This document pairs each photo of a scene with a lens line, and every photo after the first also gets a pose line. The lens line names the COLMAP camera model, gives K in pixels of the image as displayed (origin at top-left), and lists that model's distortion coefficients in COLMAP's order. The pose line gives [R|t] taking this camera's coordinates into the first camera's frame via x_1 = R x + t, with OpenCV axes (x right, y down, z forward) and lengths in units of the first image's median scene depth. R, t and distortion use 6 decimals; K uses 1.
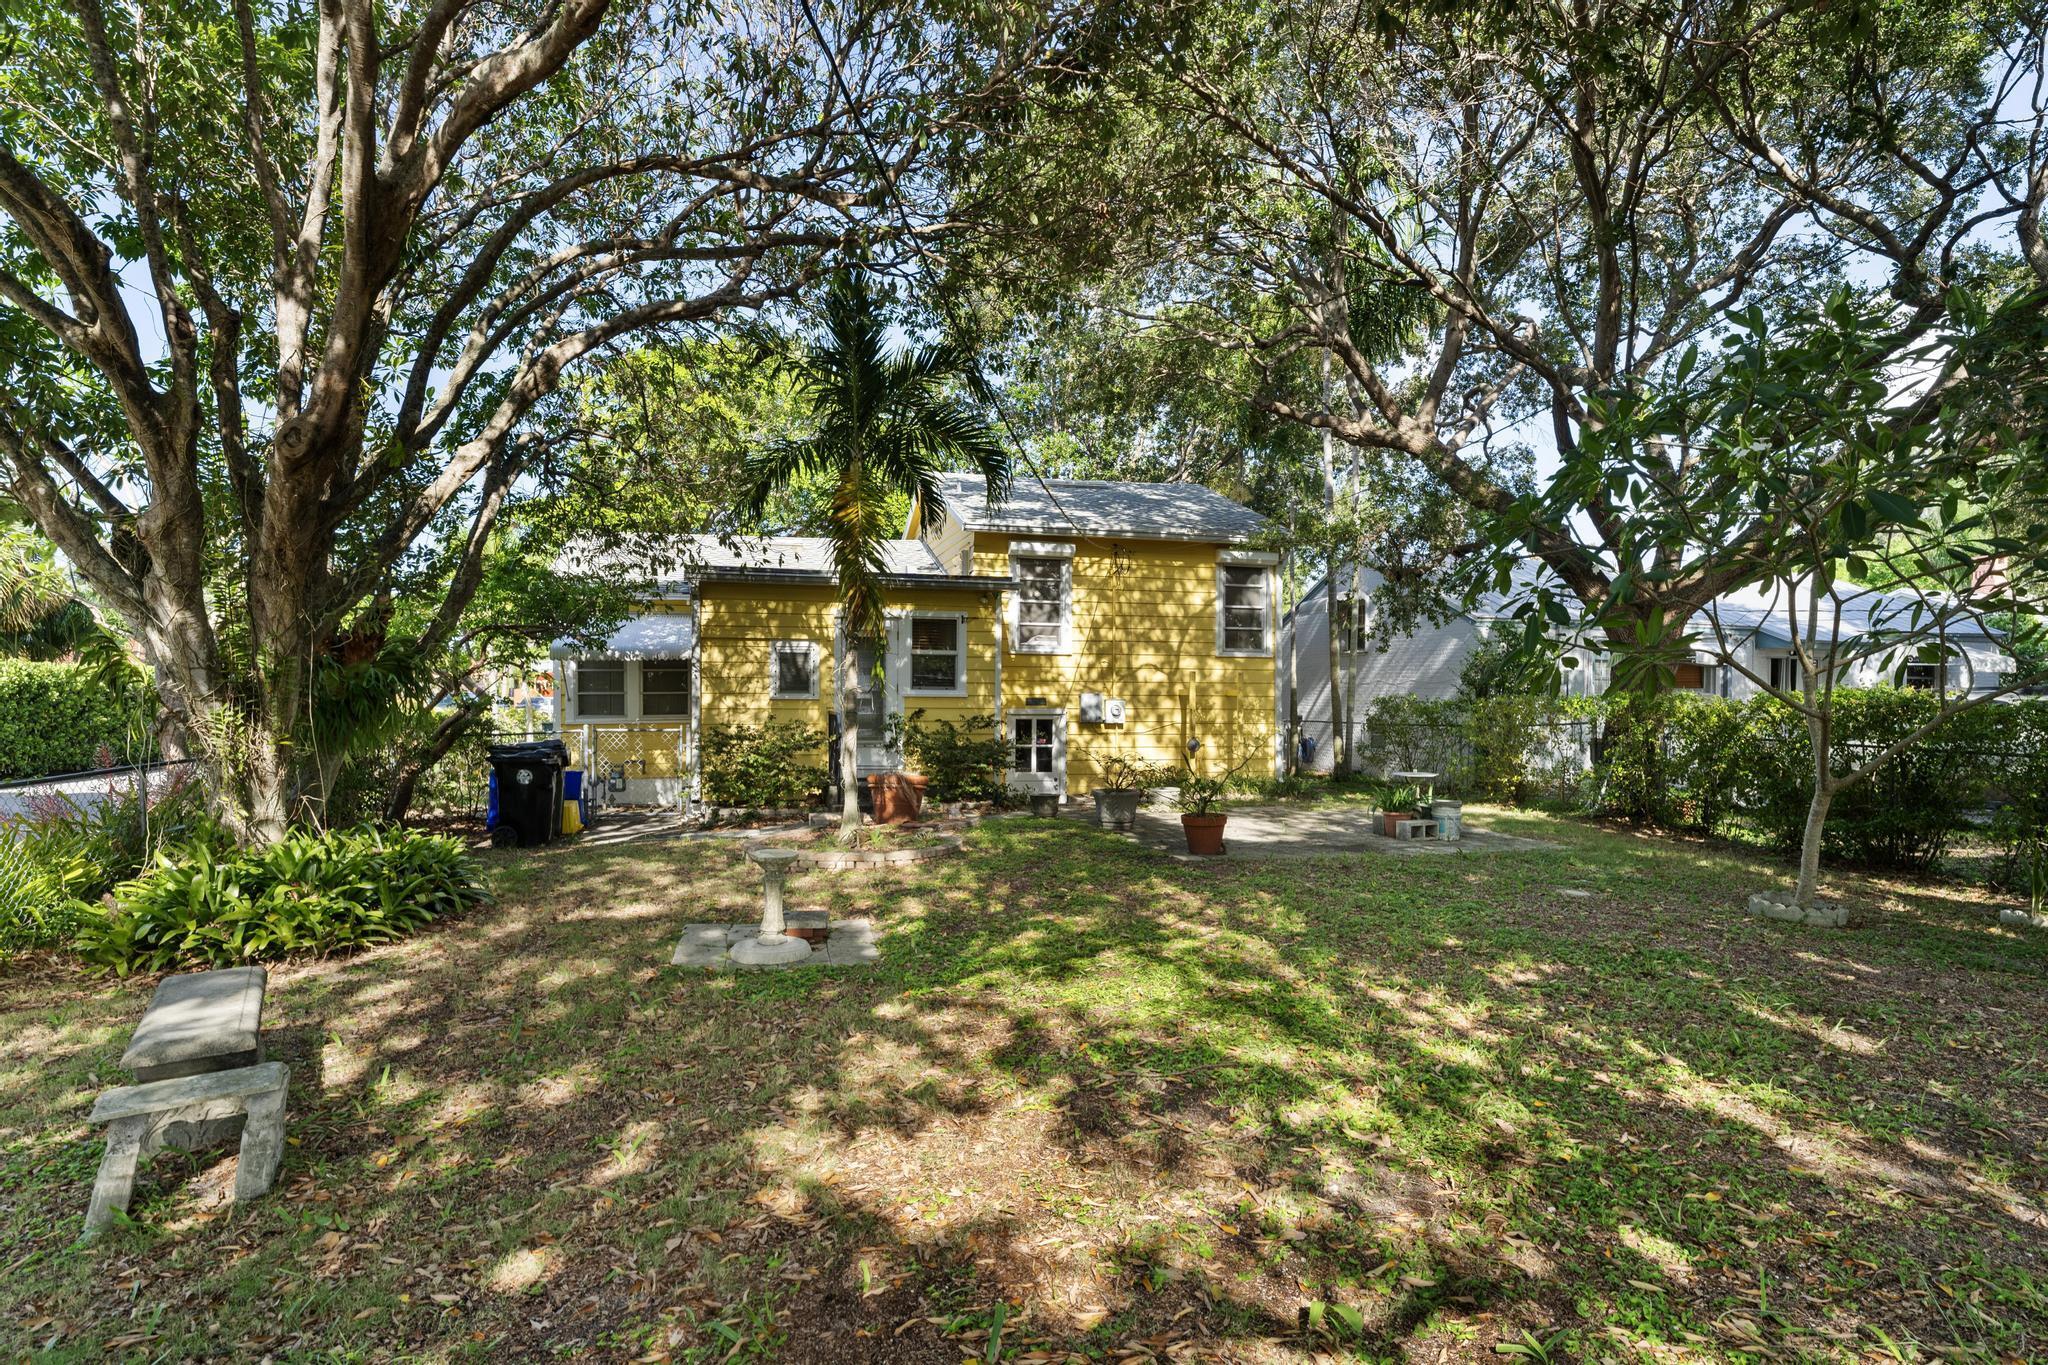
lens RADIAL K [[1061.1, 0, 1007.8], [0, 1061.1, 665.1], [0, 0, 1]] dist [-0.006281, 0.001116]
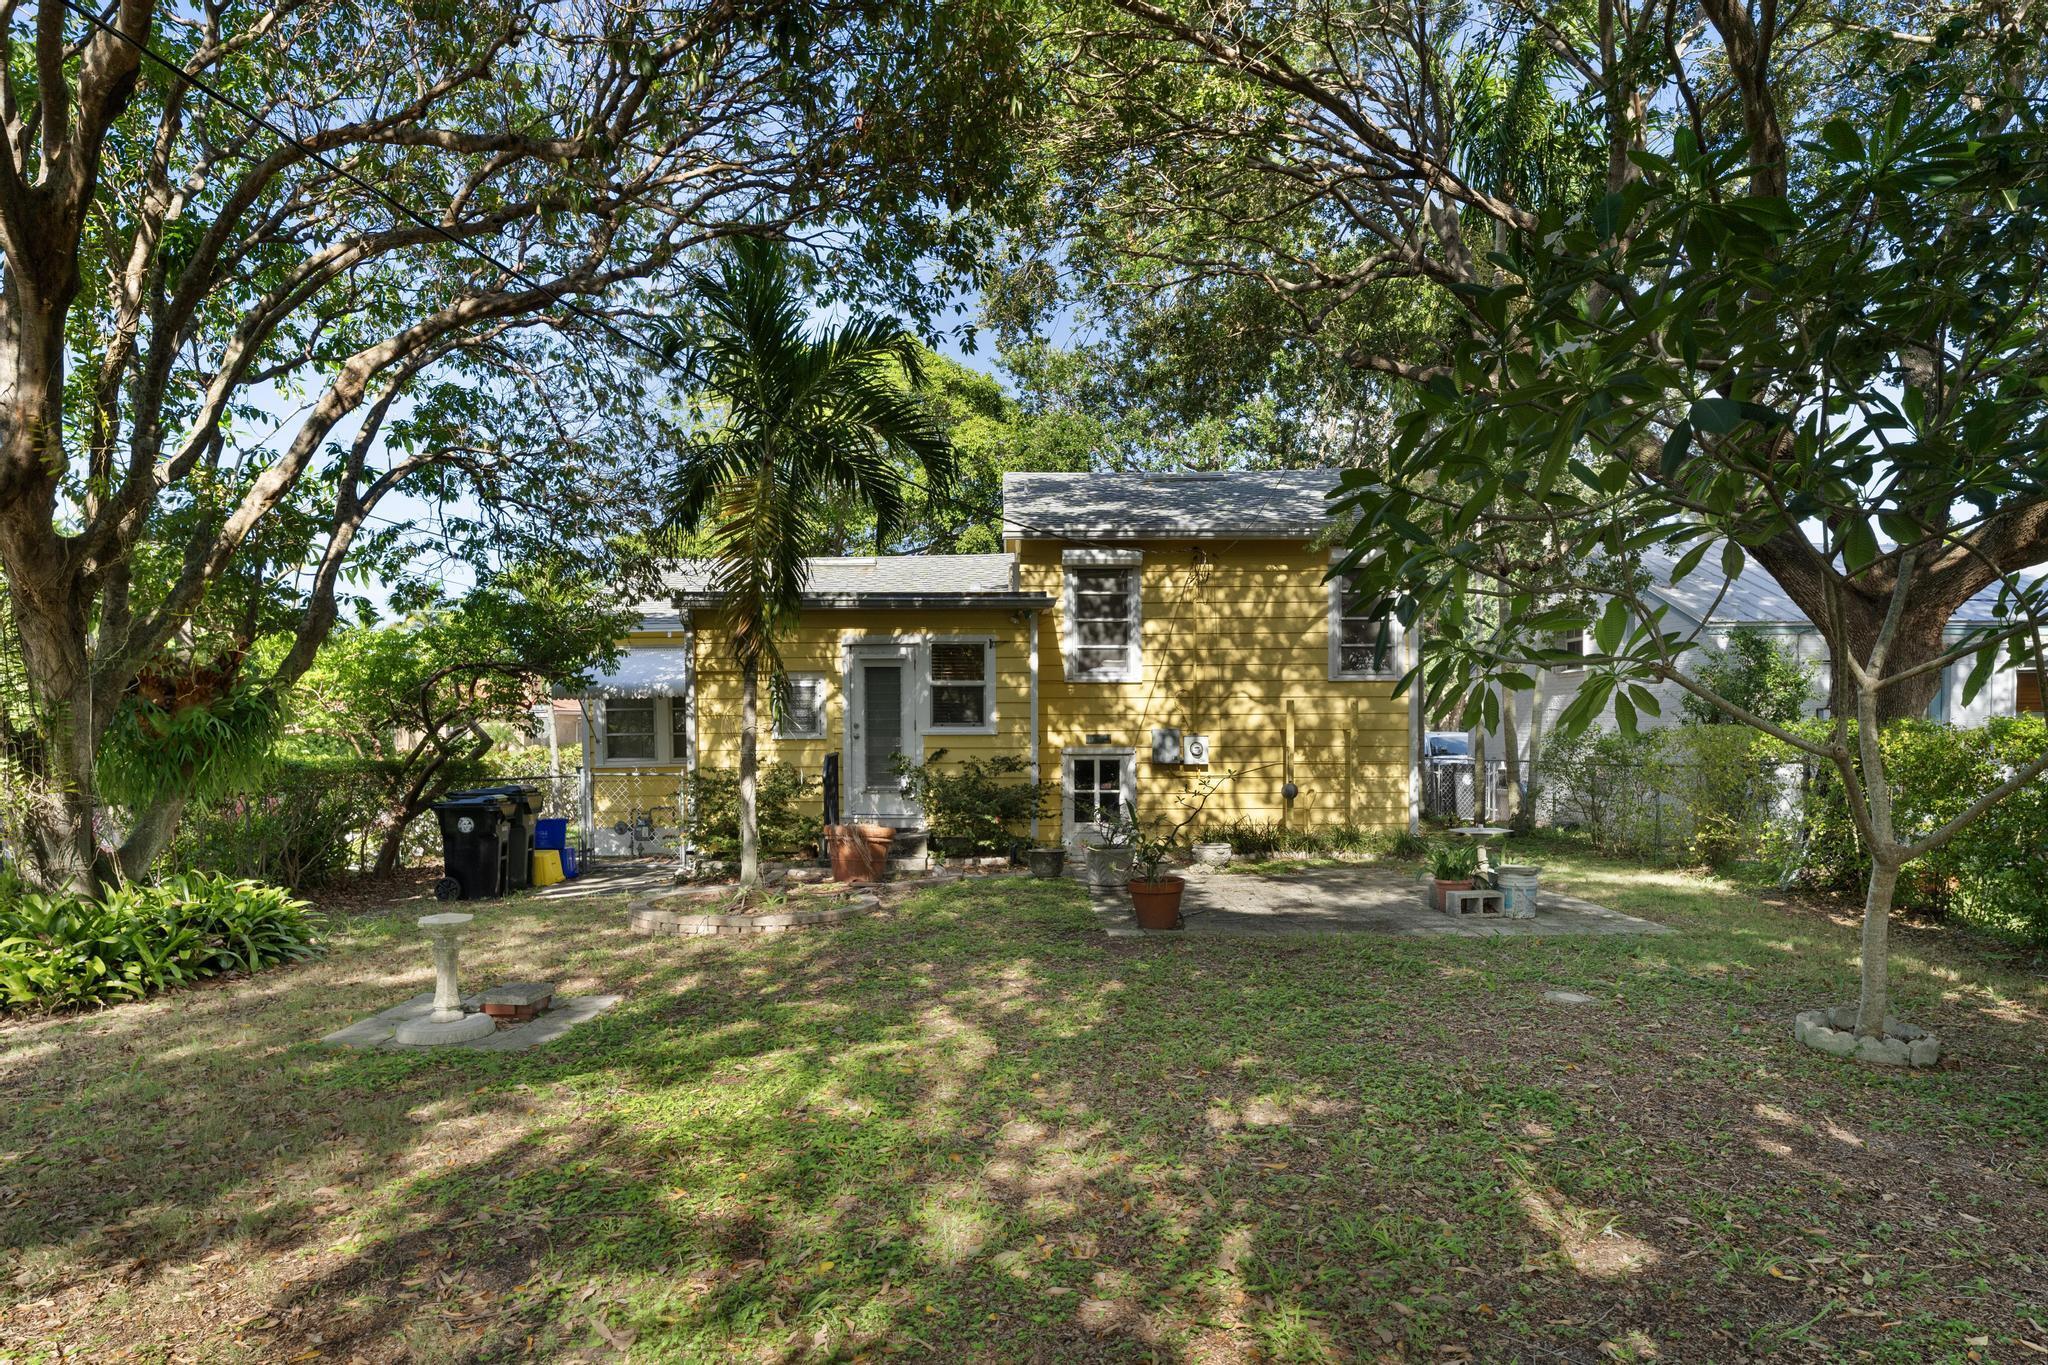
lens RADIAL K [[1212.4, 0, 1010.4], [0, 1212.4, 690.7], [0, 0, 1]] dist [-0.006326, -0.000649]
pose [[0.975284, -0.018110, -0.220213, 0.178765], [0.016576, 0.999824, -0.008813, 0.002801], [0.220334, 0.004945, 0.975412, 0.052648]]
